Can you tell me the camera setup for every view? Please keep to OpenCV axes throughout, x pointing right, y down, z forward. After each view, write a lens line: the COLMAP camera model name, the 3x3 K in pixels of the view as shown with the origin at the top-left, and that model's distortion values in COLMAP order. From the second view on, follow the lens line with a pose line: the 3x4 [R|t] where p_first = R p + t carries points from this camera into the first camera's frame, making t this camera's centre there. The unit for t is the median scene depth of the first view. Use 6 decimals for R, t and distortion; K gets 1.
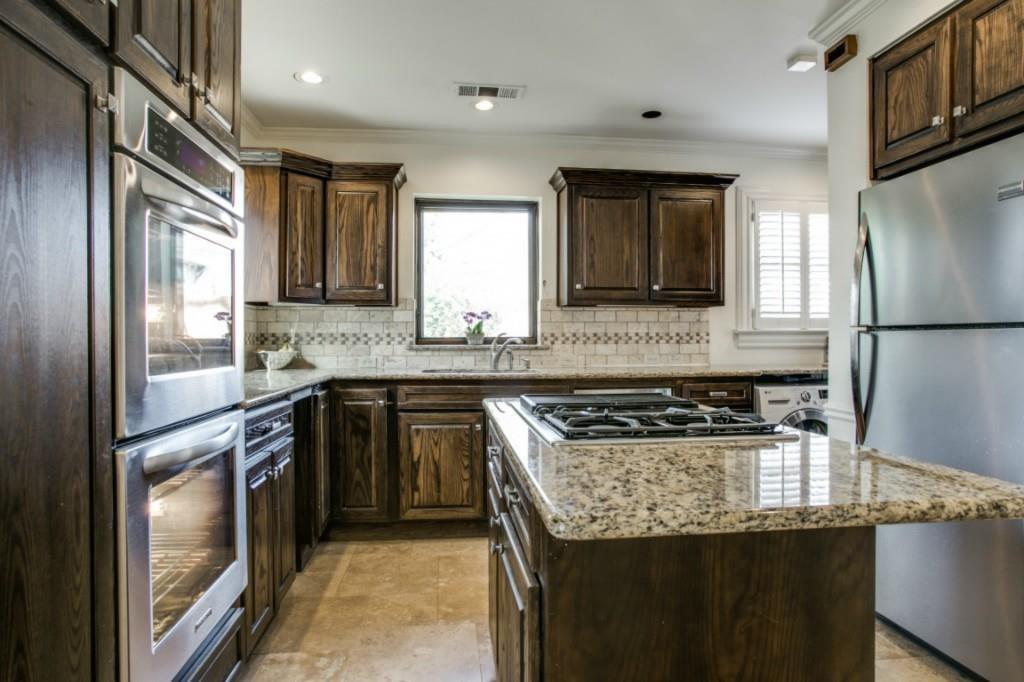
lens RADIAL K [[569.8, 0, 499.6], [0, 569.8, 339.9], [0, 0, 1]] dist [-0.063051, 0.002505]
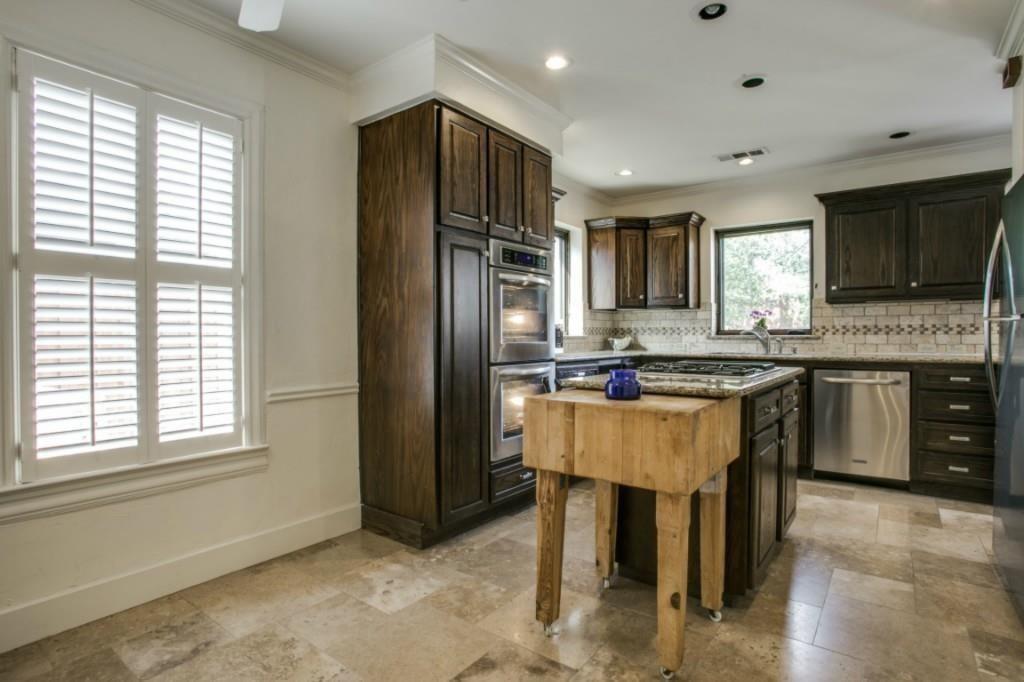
lens RADIAL K [[499.7, 0, 510.8], [0, 499.7, 335.2], [0, 0, 1]] dist [-0.051574, 0.009987]
pose [[0.732516, 0.000962, -0.680750, 0.325392], [-0.000940, 0.999999, 0.000402, 0.008932], [0.680750, 0.000346, 0.732516, -0.242355]]
